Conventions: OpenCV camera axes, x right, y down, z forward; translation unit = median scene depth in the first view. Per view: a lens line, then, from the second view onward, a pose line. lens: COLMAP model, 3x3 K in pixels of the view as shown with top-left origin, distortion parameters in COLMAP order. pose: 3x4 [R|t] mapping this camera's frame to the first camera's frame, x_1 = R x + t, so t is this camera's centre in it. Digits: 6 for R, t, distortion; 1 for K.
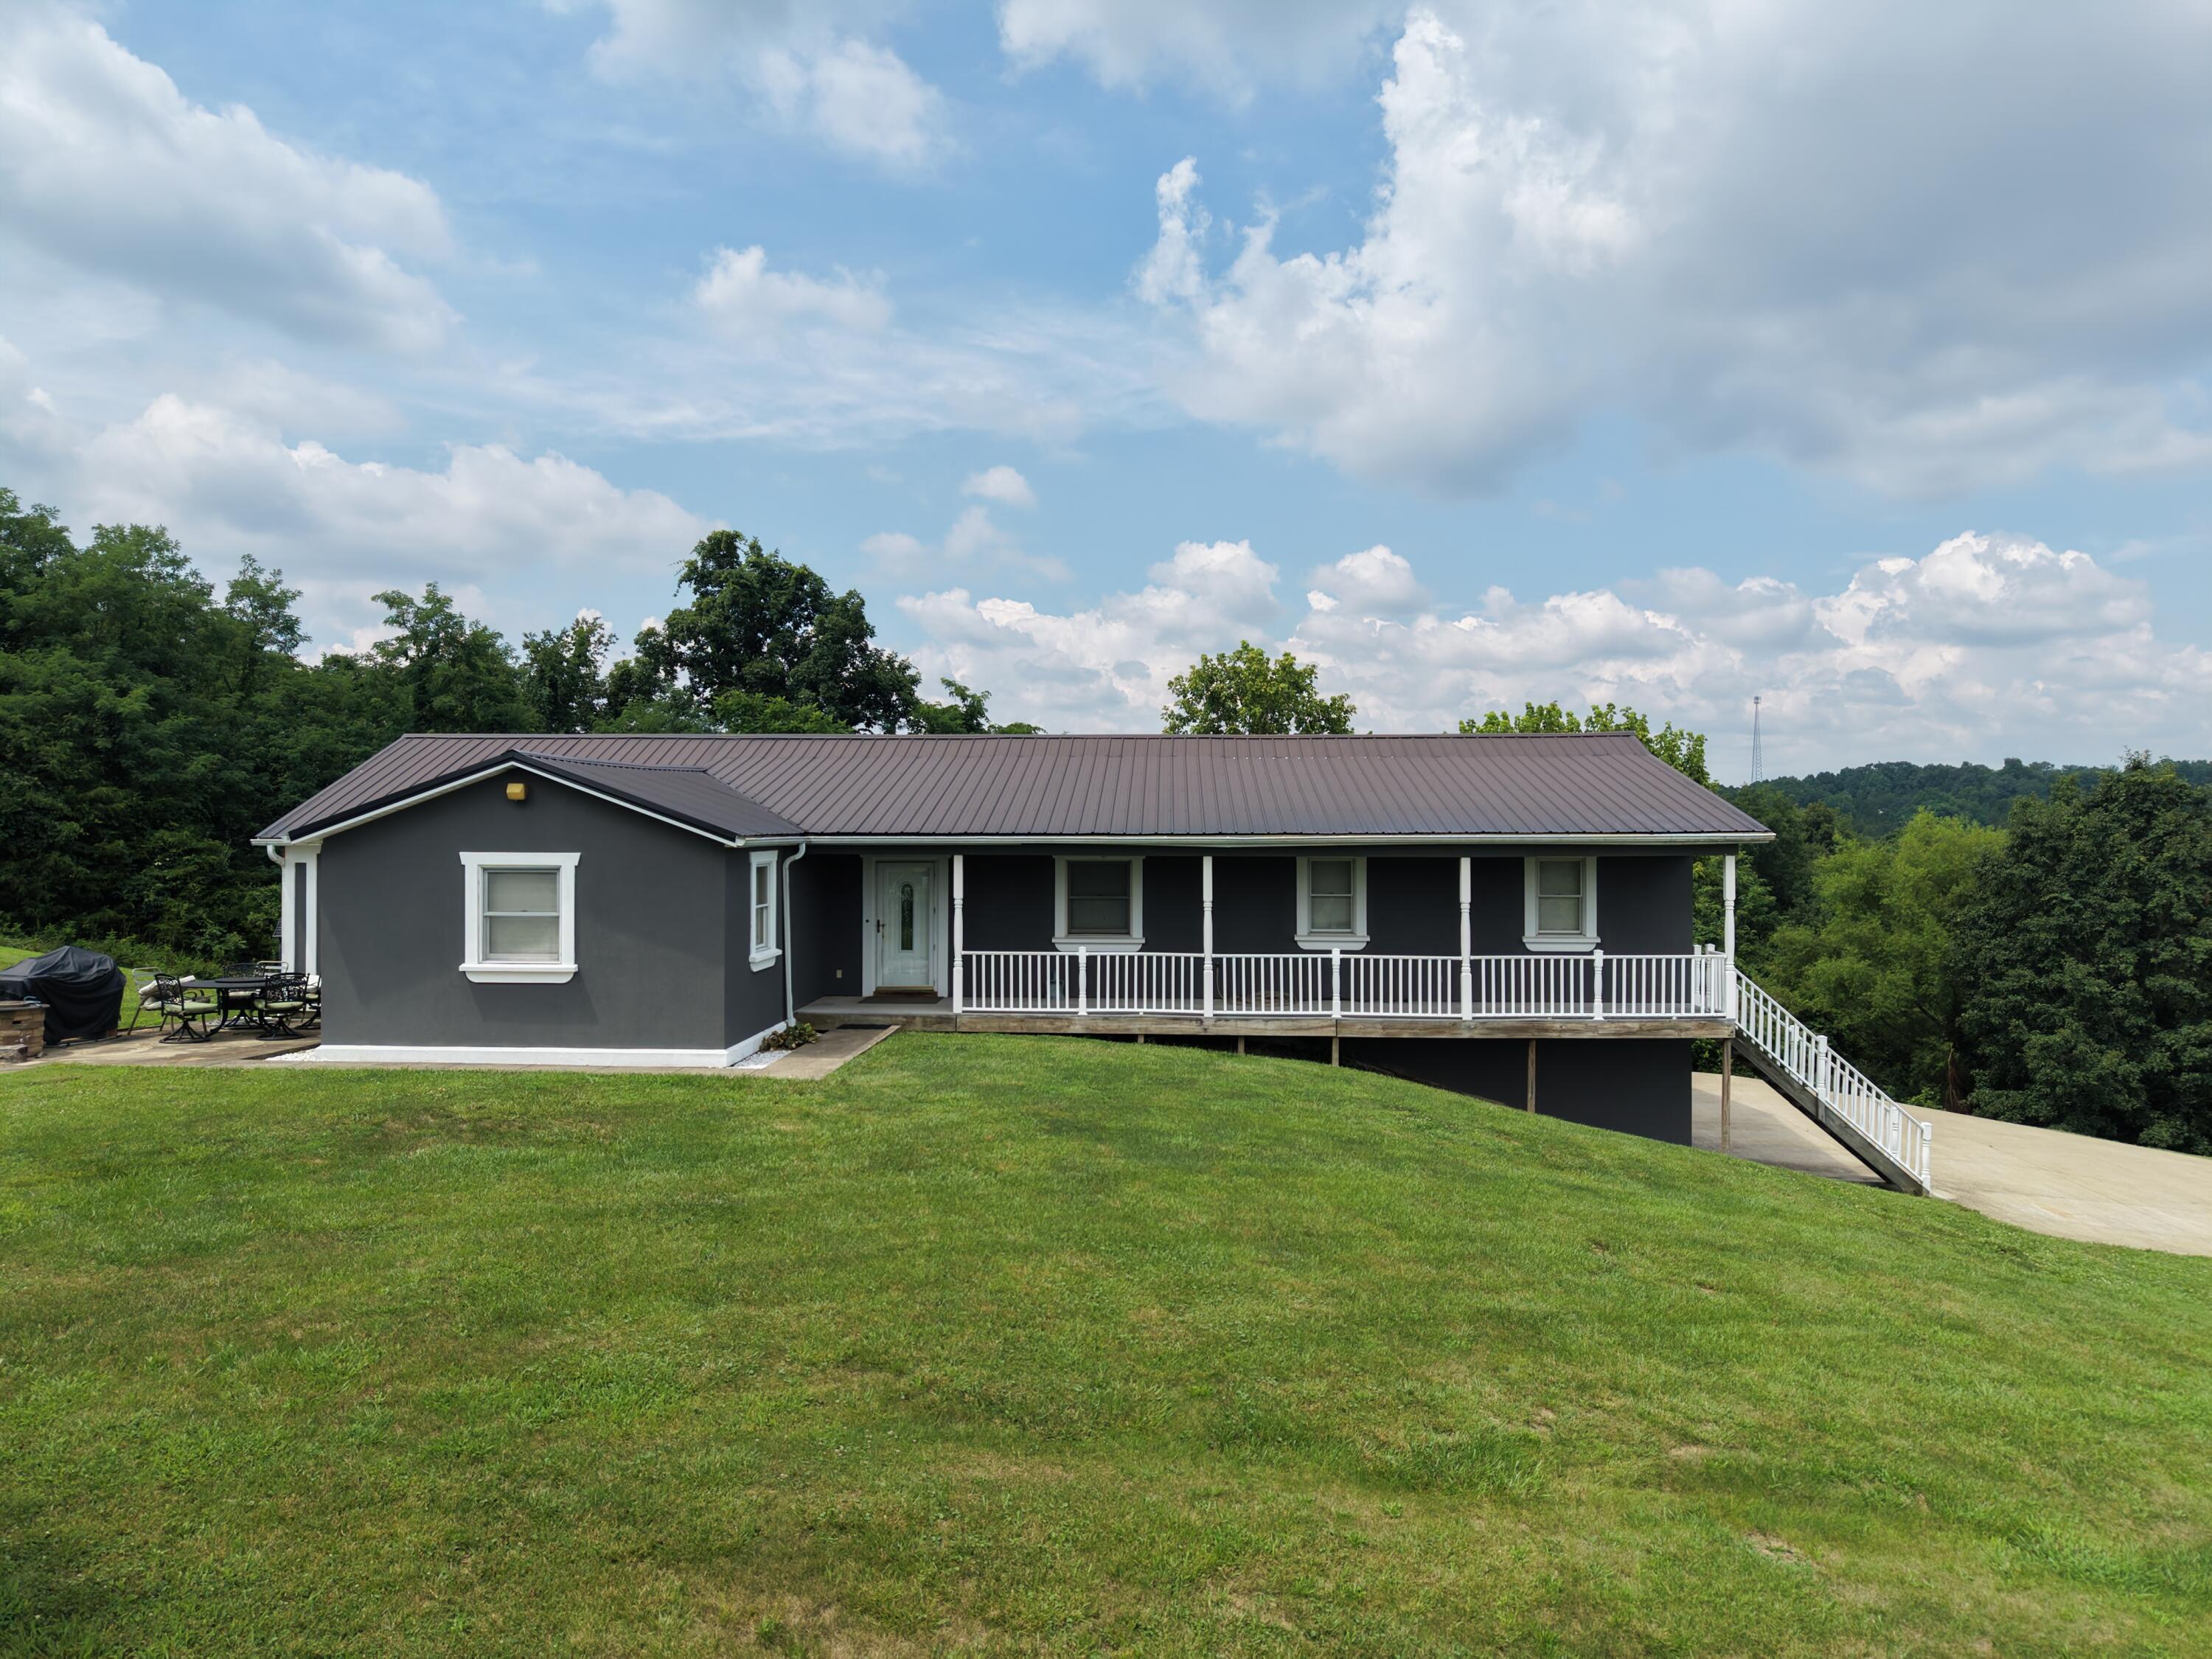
lens RADIAL K [[1469.9, 0, 1114.4], [0, 1469.9, 848.4], [0, 0, 1]] dist [0.036415, -0.038442]
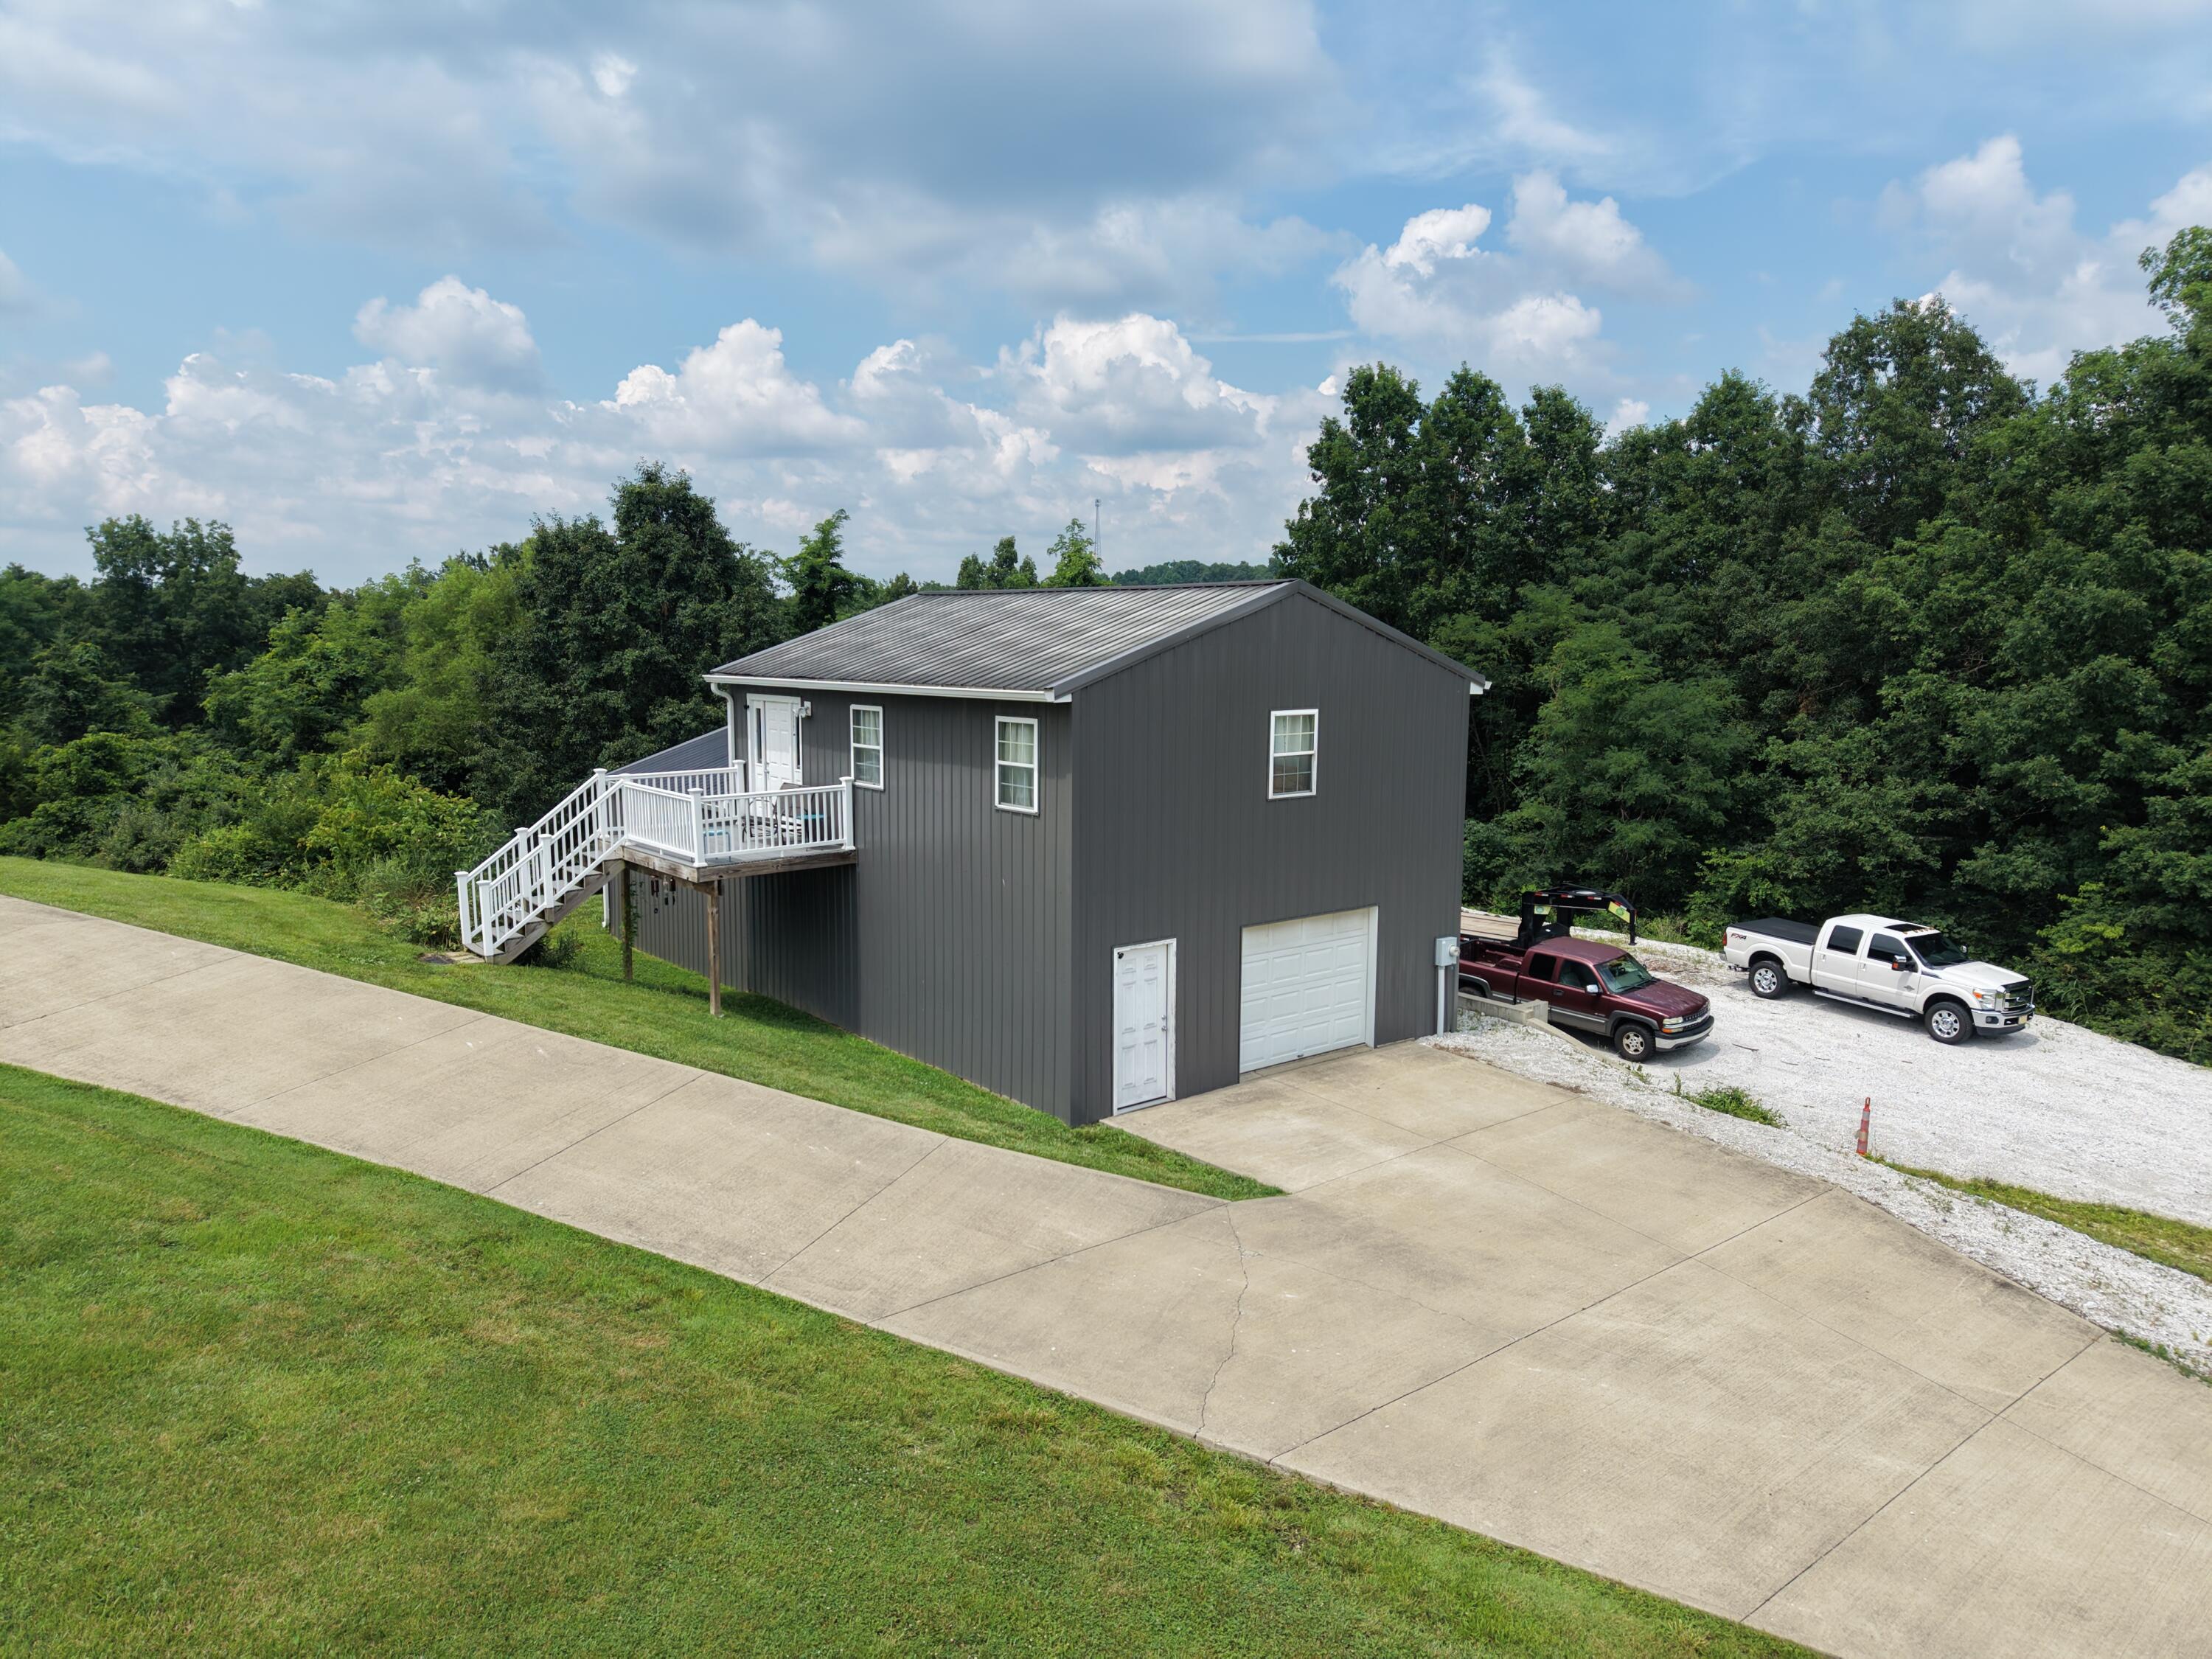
lens RADIAL K [[1469.9, 0, 1105.4], [0, 1469.9, 823.4], [0, 0, 1]] dist [0.036415, -0.038442]
pose [[0.923740, -0.057194, 0.378726, 0.691314], [0.011841, 0.992580, 0.121016, 0.064526], [-0.382837, -0.107303, 0.917563, -0.023982]]
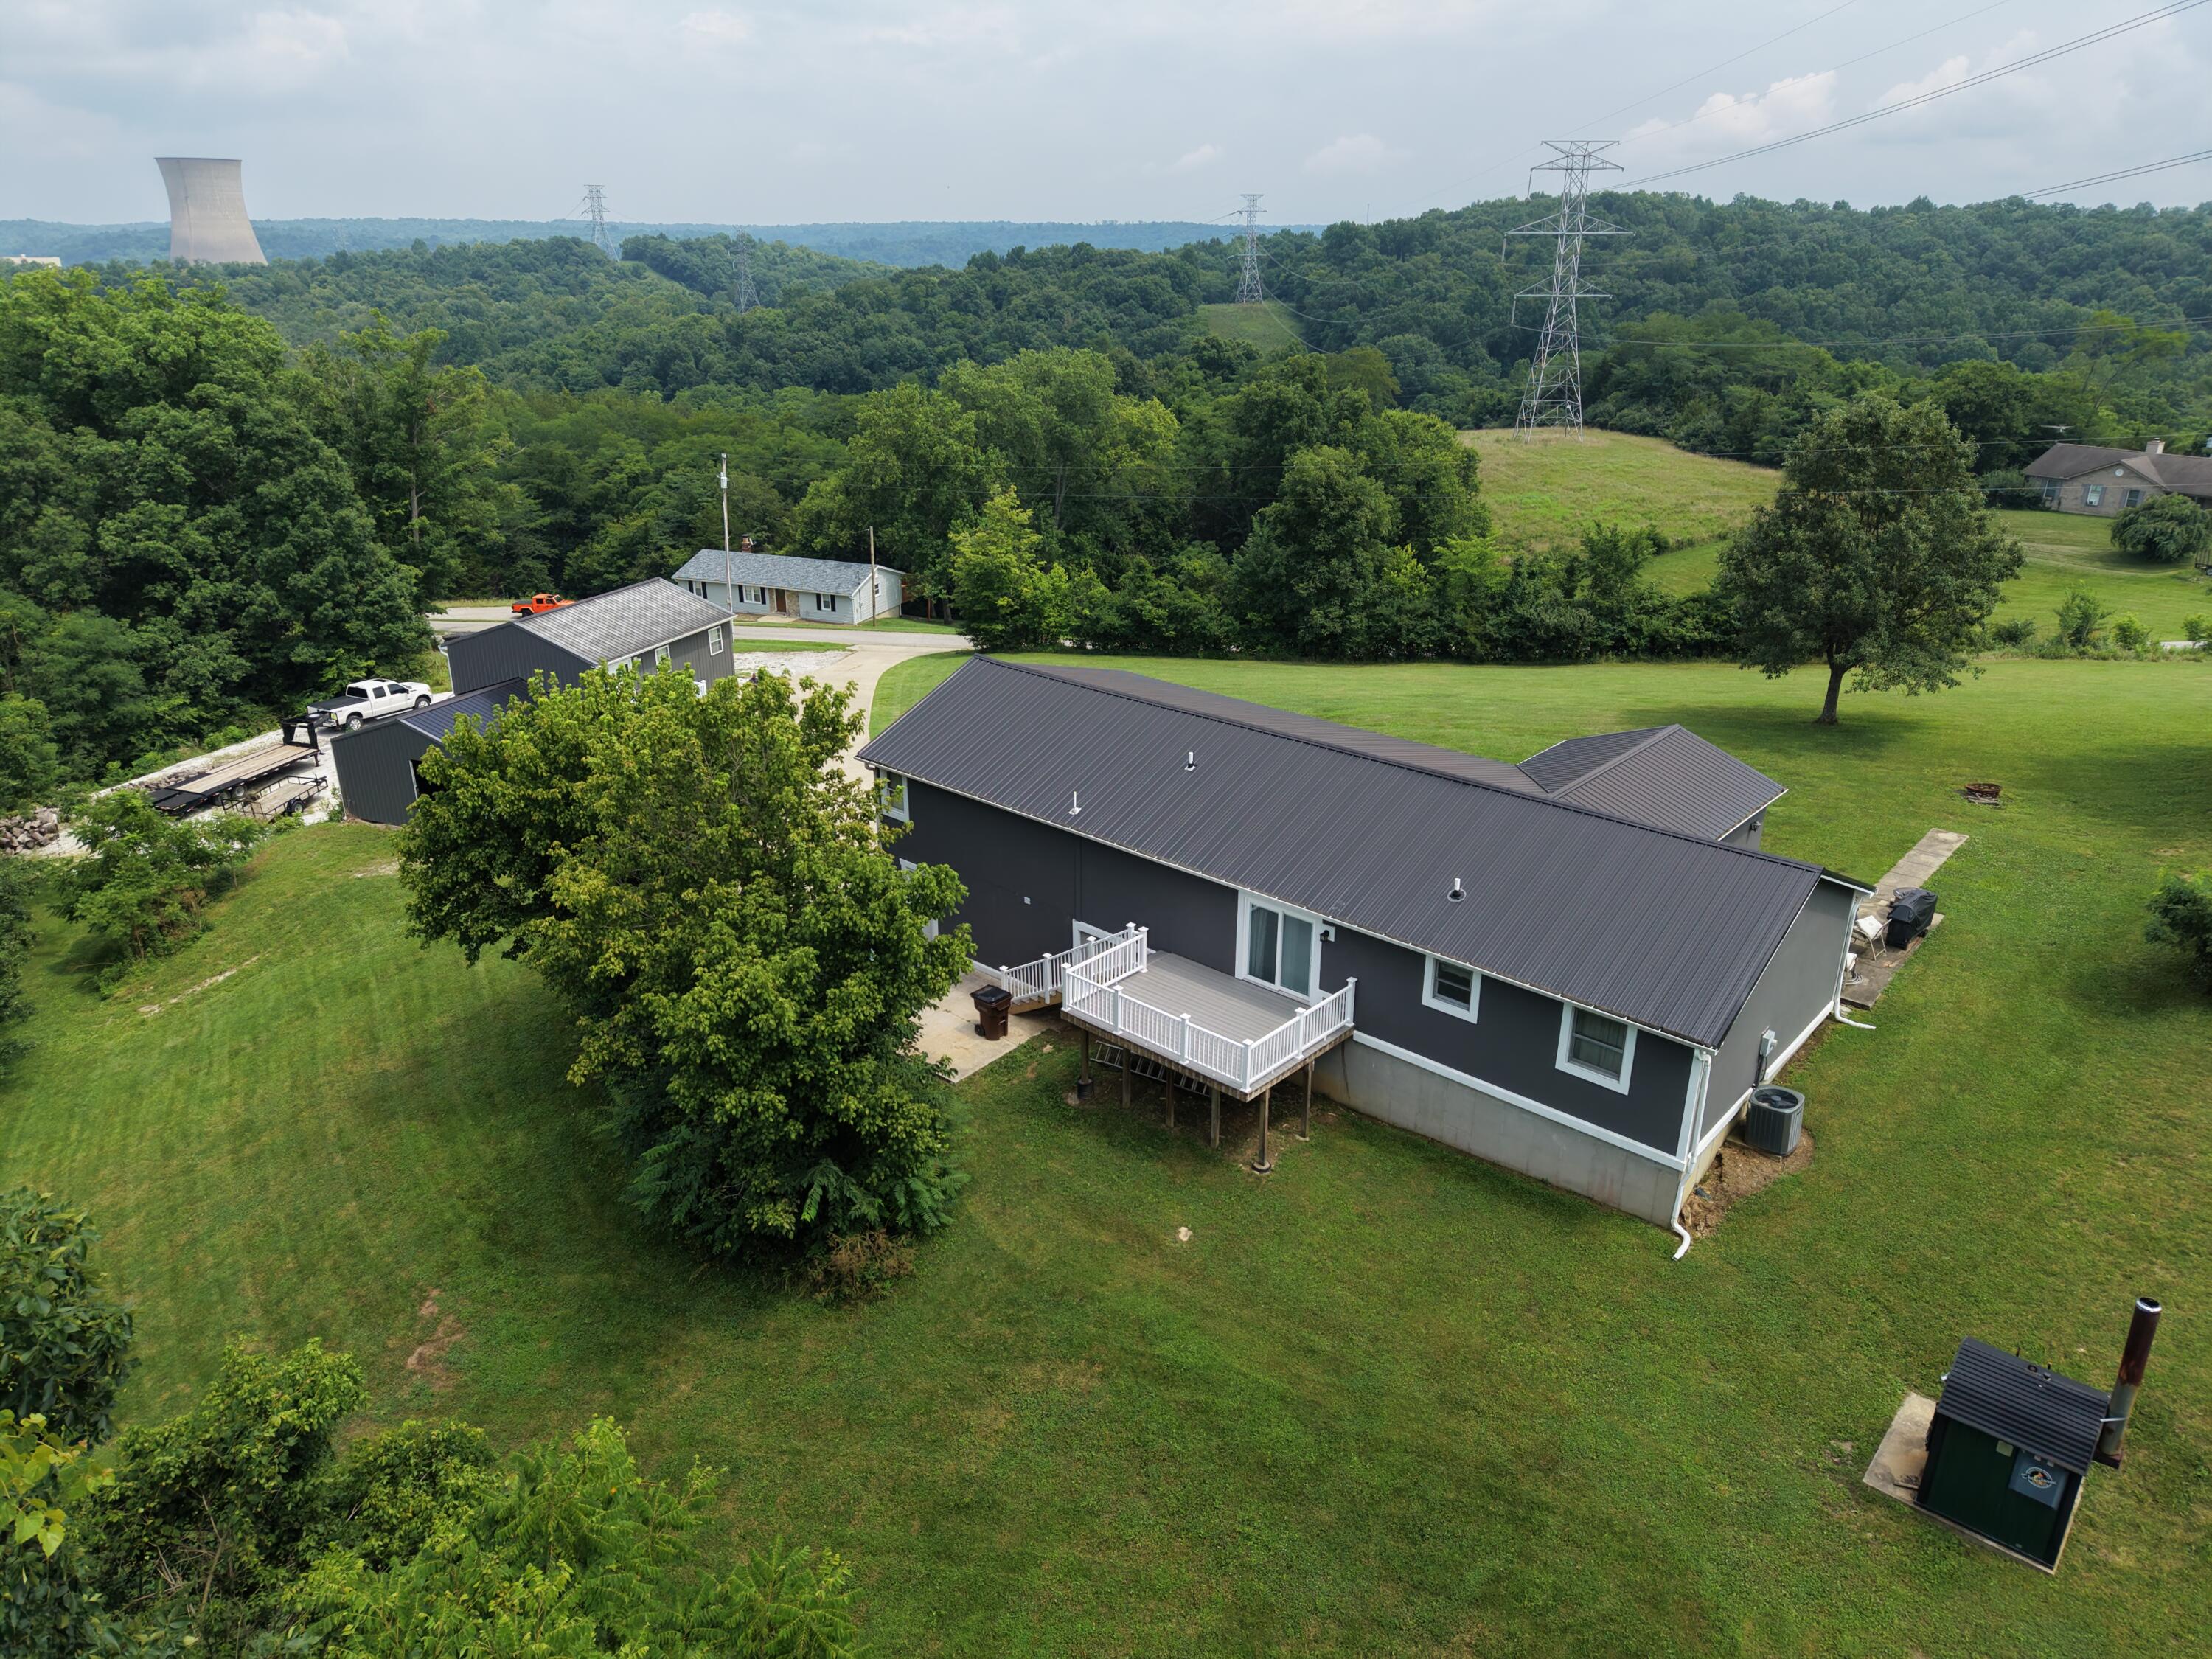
lens RADIAL K [[1469.9, 0, 1103.8], [0, 1469.9, 829.2], [0, 0, 1]] dist [0.036415, -0.038442]
pose [[-0.785408, -0.239889, 0.570603, -0.421230], [-0.003104, 0.923361, 0.383921, -0.315914], [-0.618971, 0.299764, -0.725959, 1.307679]]
